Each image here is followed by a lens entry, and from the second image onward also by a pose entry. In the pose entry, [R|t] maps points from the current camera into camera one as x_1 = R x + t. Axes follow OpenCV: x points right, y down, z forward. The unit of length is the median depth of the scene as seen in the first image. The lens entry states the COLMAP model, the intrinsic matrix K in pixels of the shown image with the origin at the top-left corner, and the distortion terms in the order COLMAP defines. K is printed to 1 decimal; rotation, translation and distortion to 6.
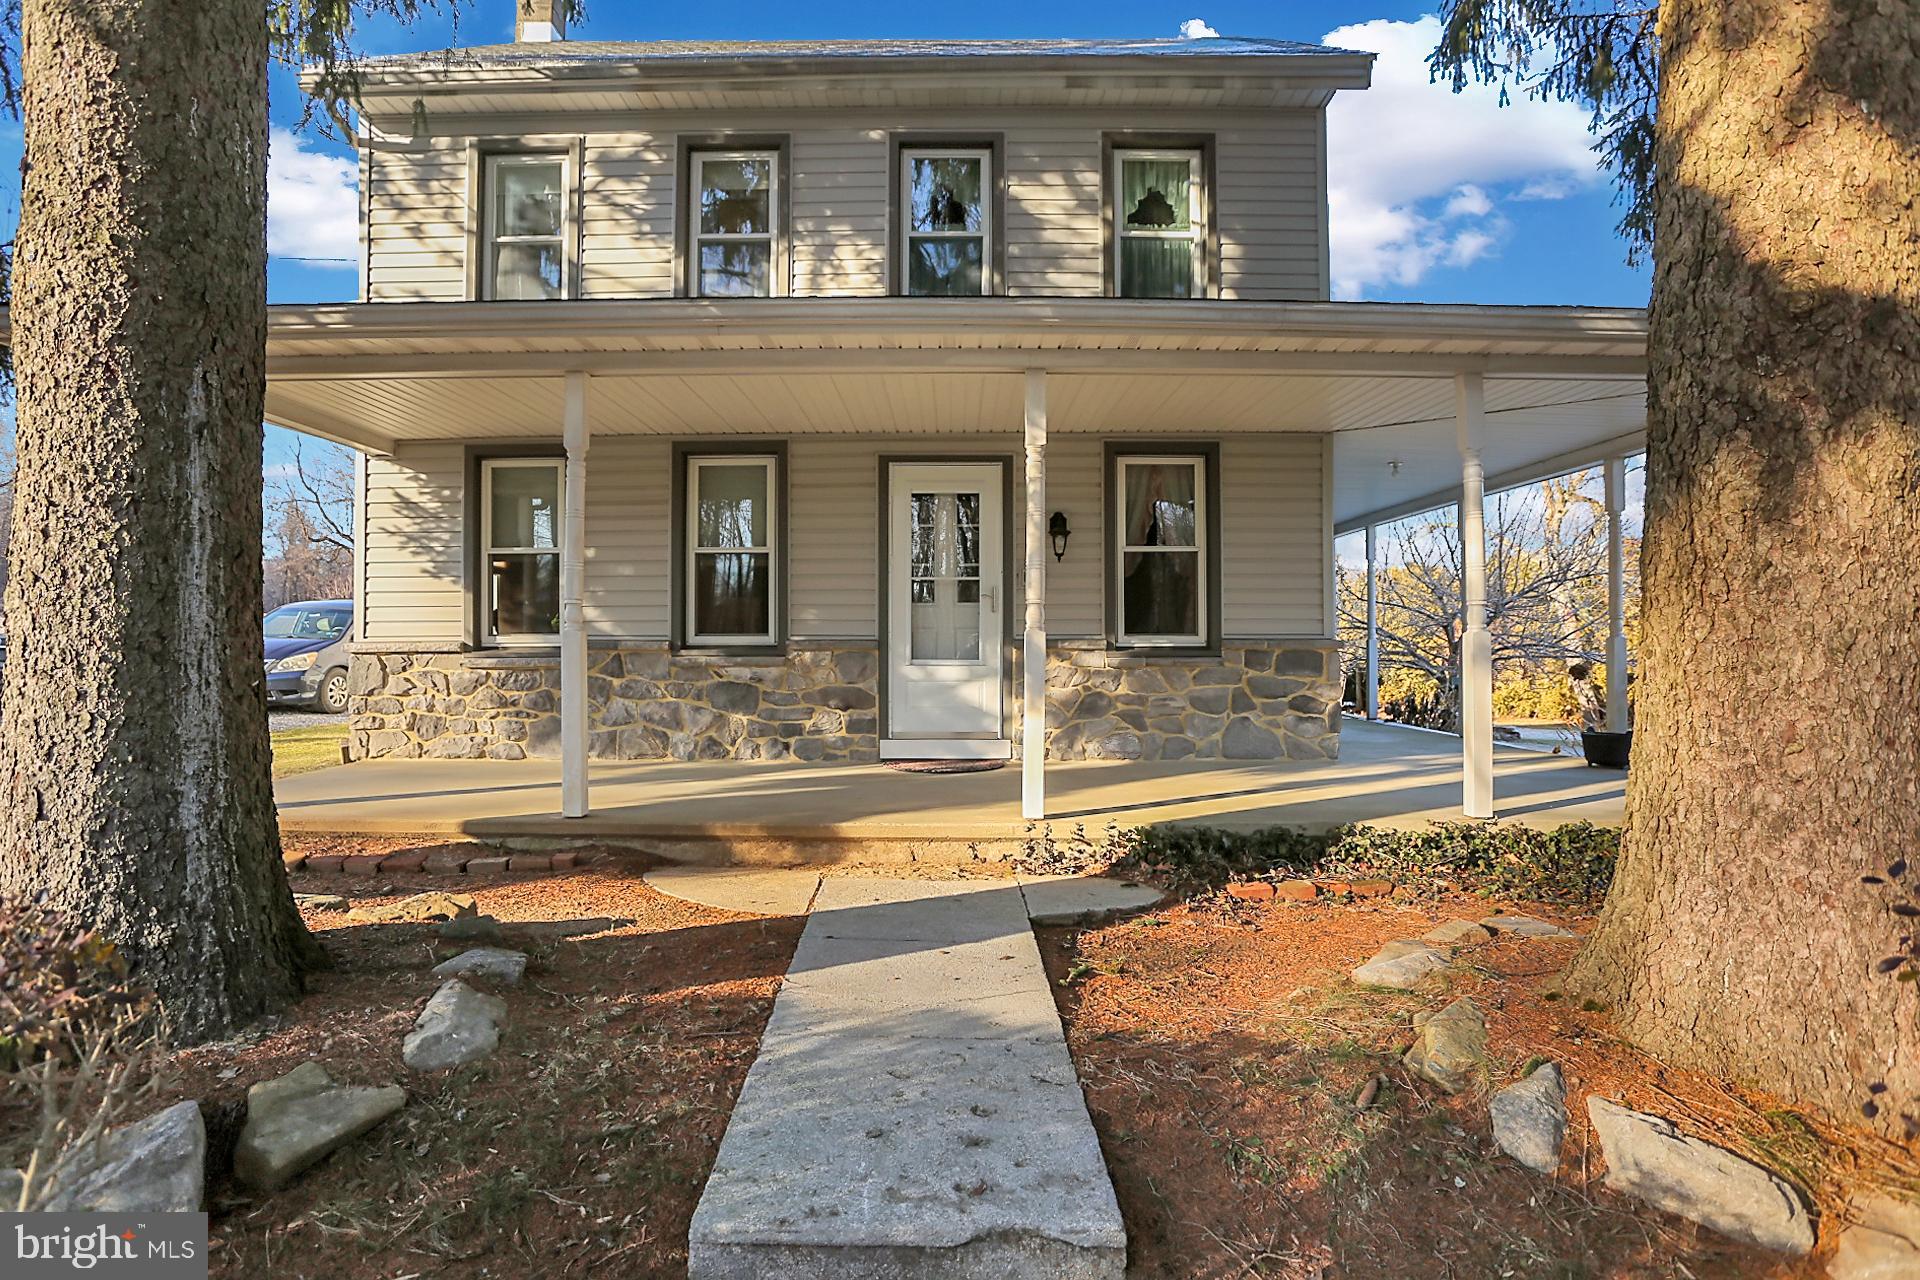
lens RADIAL K [[1035.2, 0, 948.9], [0, 1035.2, 643.1], [0, 0, 1]] dist [-0.037463, 0.014401]
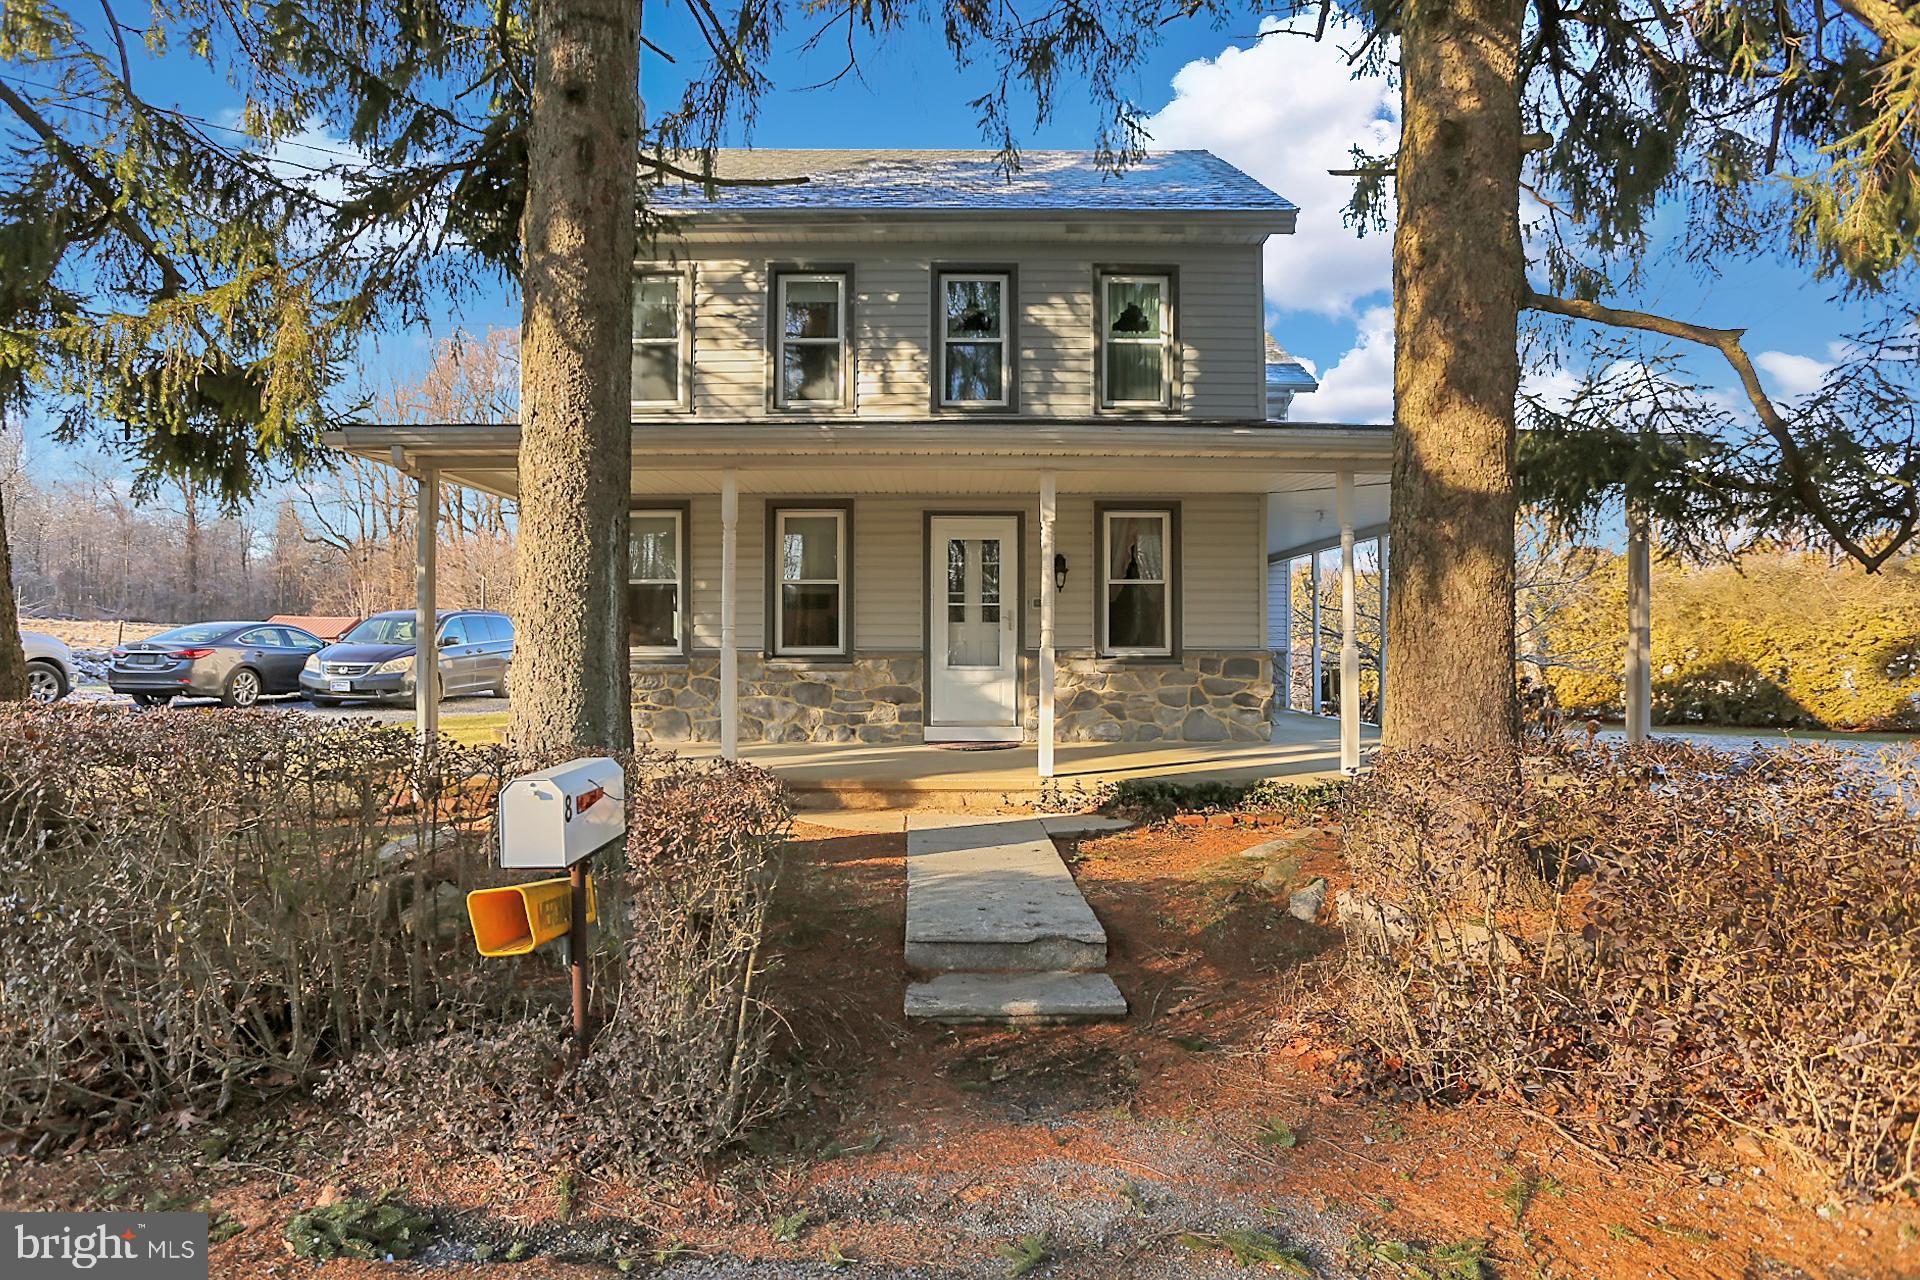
lens RADIAL K [[1035.2, 0, 967.6], [0, 1035.2, 641.4], [0, 0, 1]] dist [-0.037463, 0.014401]
pose [[0.999582, 0.001292, 0.028888, -0.049740], [-0.001236, 0.999997, -0.001960, -0.012694], [-0.028891, 0.001924, 0.999581, -0.318537]]
